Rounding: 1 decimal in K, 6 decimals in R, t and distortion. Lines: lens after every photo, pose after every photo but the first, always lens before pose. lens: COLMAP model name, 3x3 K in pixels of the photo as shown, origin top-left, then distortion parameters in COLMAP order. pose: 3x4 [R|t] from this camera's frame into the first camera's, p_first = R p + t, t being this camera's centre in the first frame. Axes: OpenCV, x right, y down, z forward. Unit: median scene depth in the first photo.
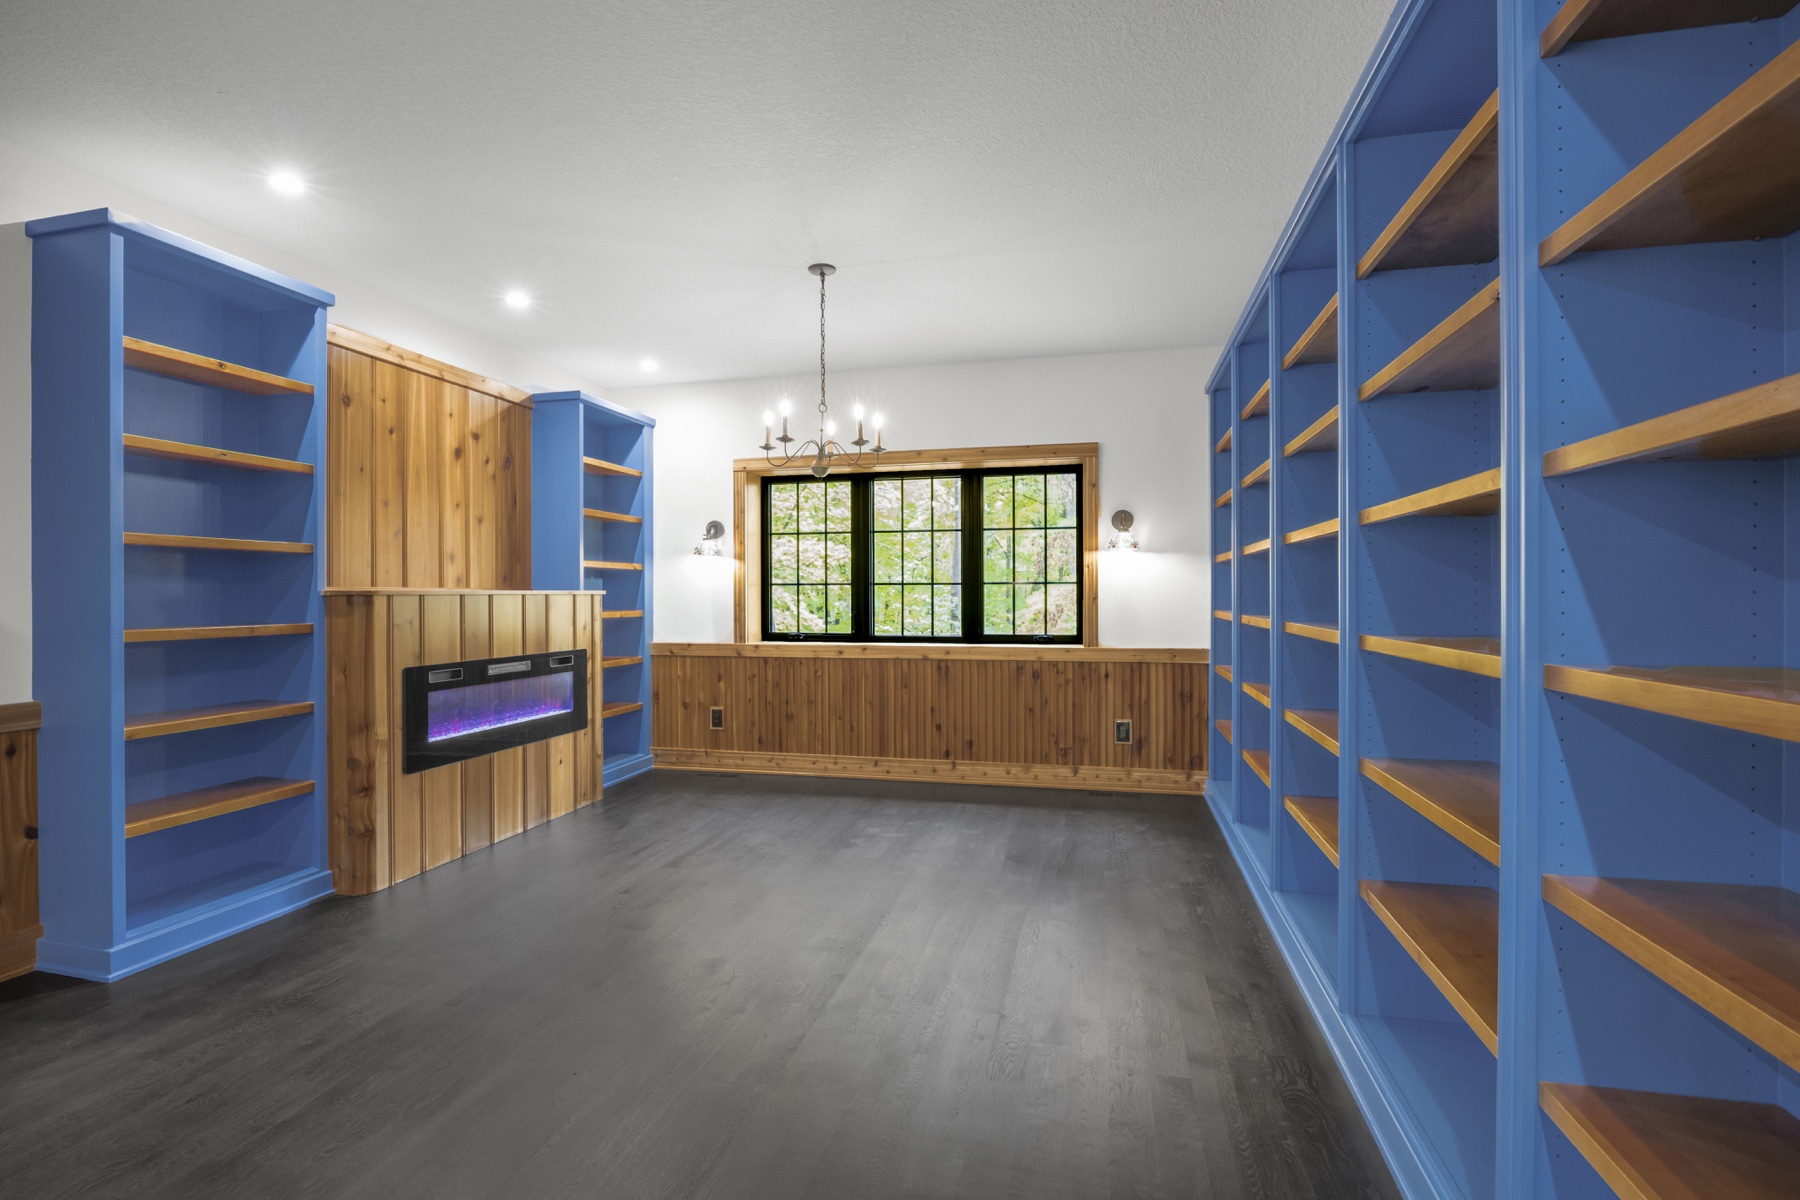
lens RADIAL K [[822.1, 0, 897.5], [0, 822.1, 588.9], [0, 0, 1]] dist [-0.003408, 0.000150]
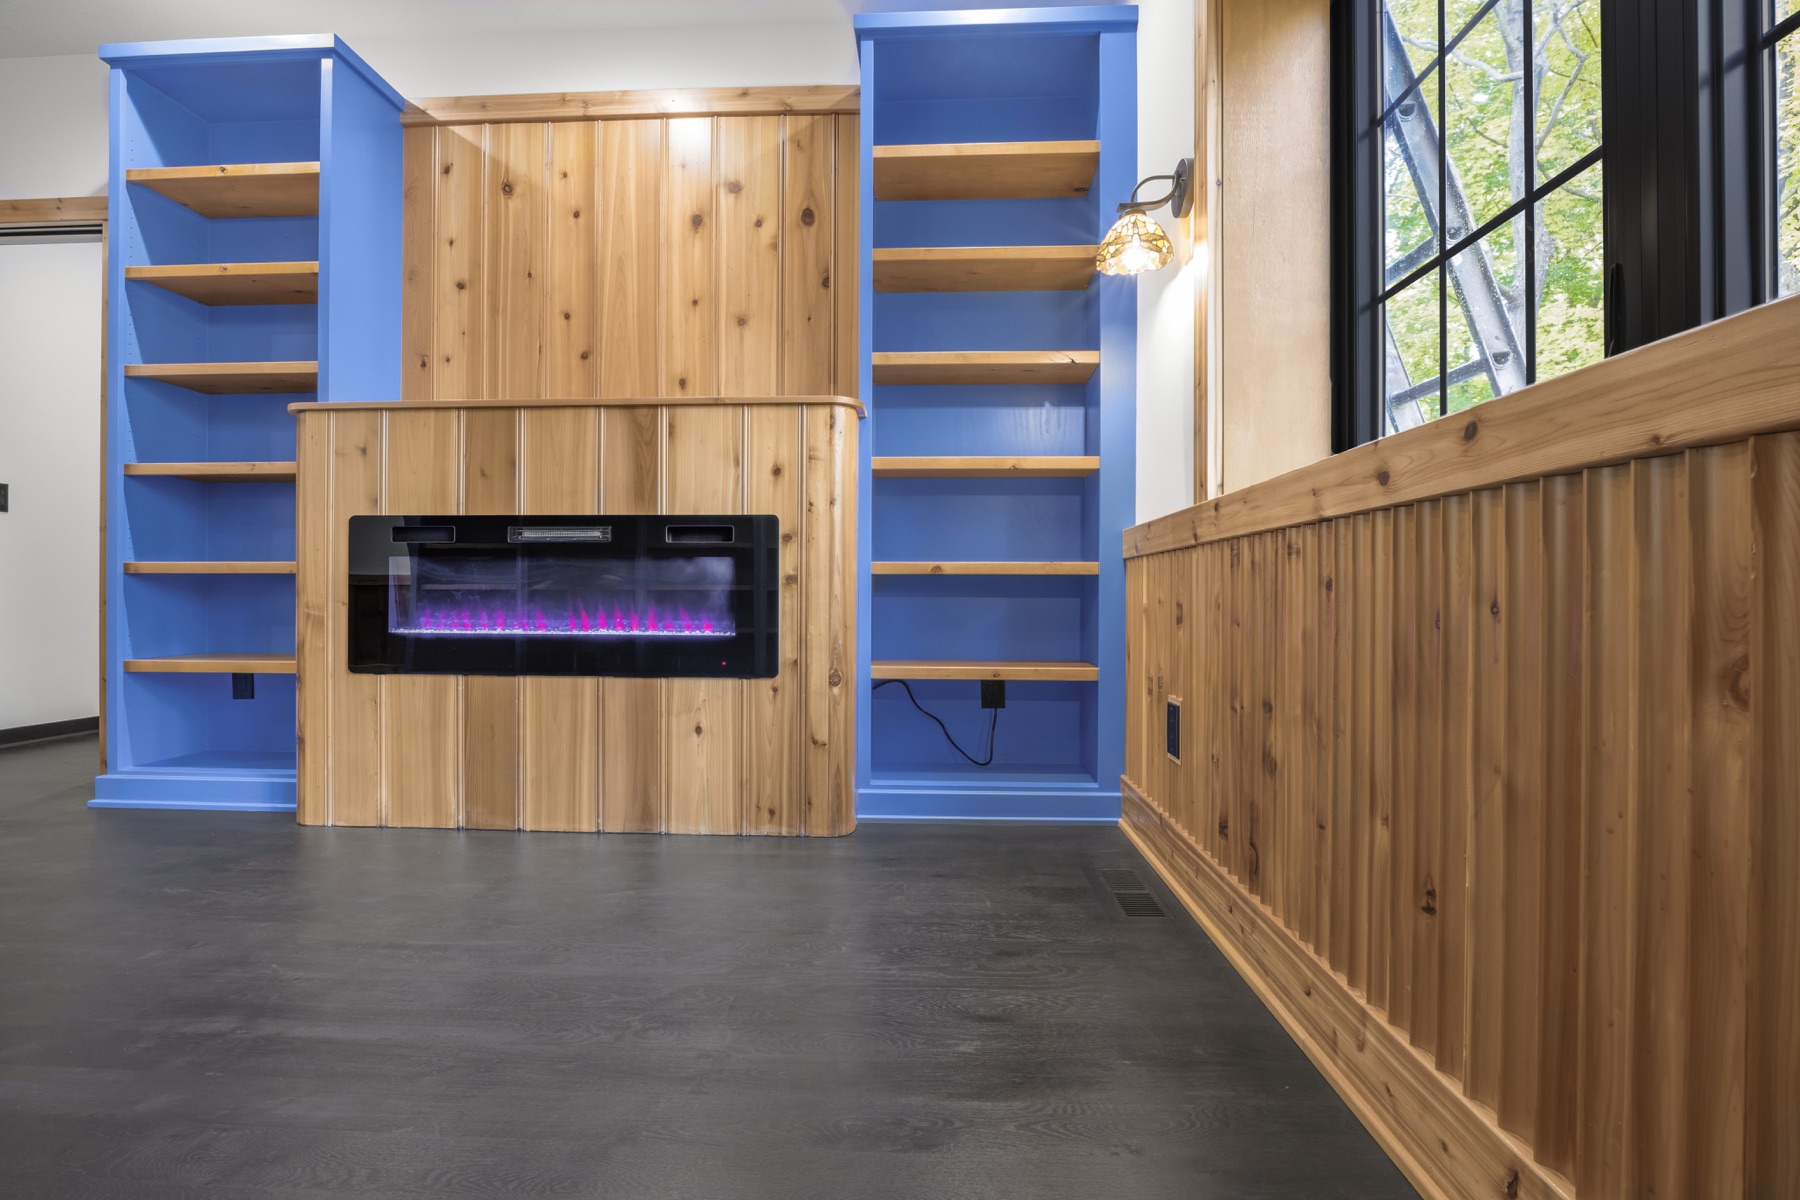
lens RADIAL K [[816.5, 0, 903.4], [0, 816.5, 590.6], [0, 0, 1]] dist [-0.014627, 0.000388]
pose [[0.196878, 0.002184, -0.980426, 0.108264], [0.000703, 0.999997, 0.002369, 0.109557], [0.980428, -0.001155, 0.196876, 0.923075]]
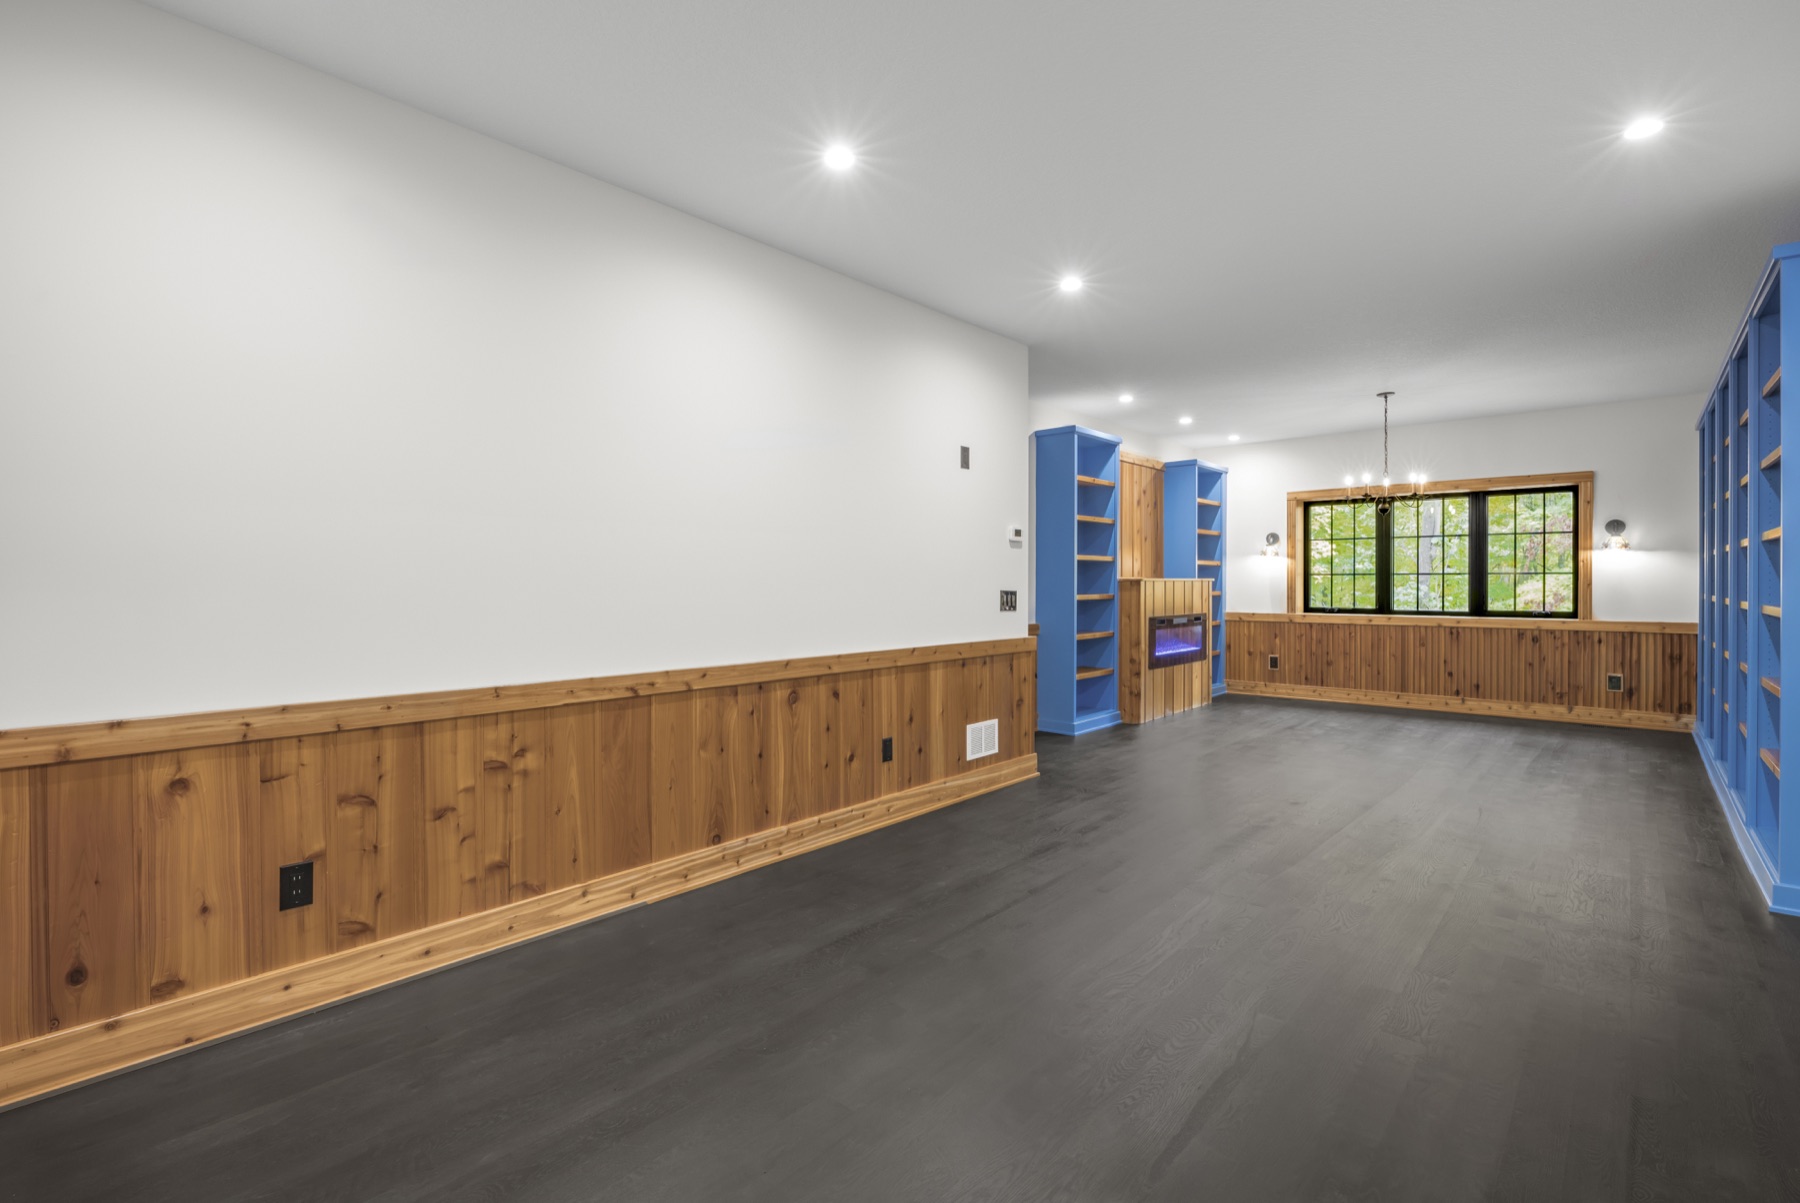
lens RADIAL K [[811.0, 0, 902.0], [0, 811.0, 583.3], [0, 0, 1]] dist [-0.002777, -0.000264]
pose [[0.883875, 0.003390, -0.467712, -0.142253], [0.000430, 0.999967, 0.008061, -0.001967], [0.467724, -0.007326, 0.883844, -0.732504]]
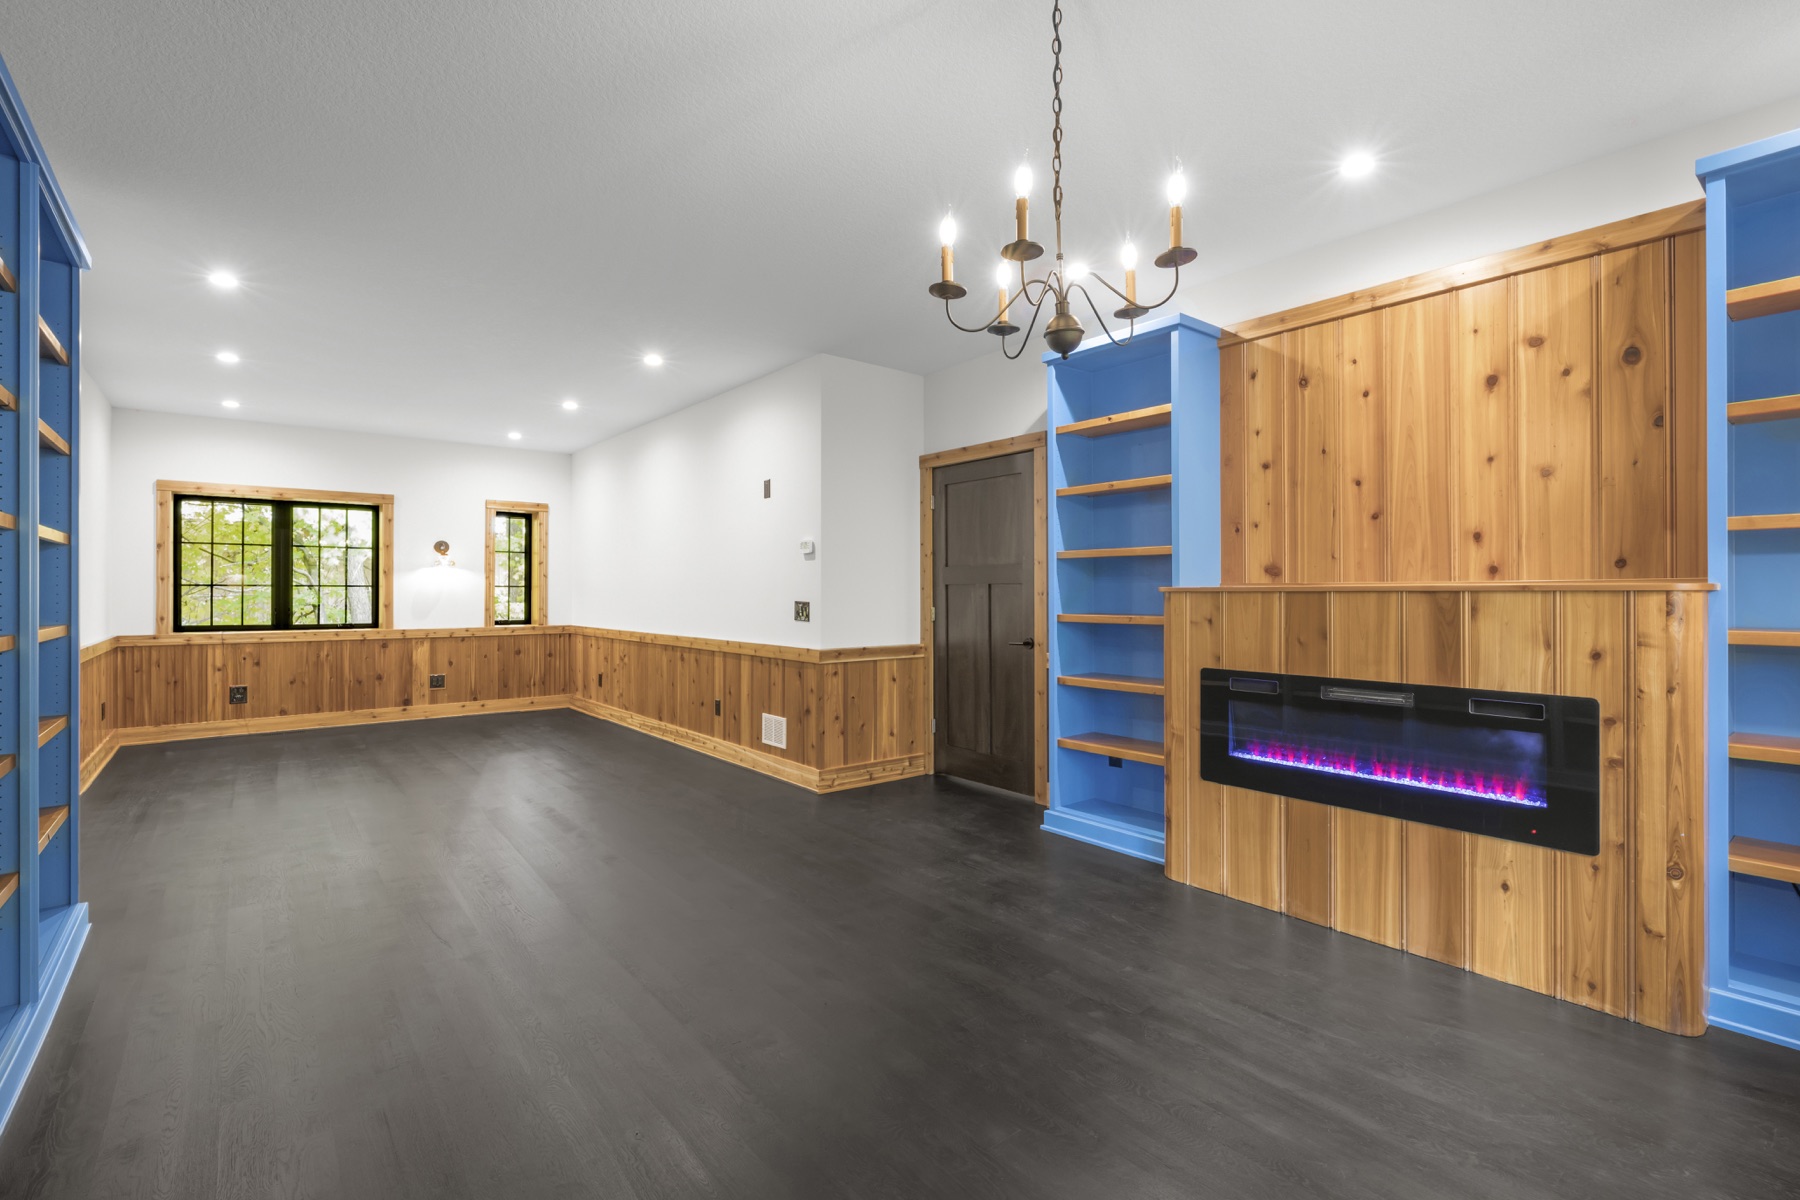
lens RADIAL K [[822.1, 0, 897.5], [0, 822.1, 588.9], [0, 0, 1]] dist [-0.003408, 0.000150]
pose [[-0.601848, -0.001423, -0.798610, 0.266971], [0.005193, 0.999970, -0.005695, 0.005477], [0.798594, -0.007574, -0.601822, 0.906713]]
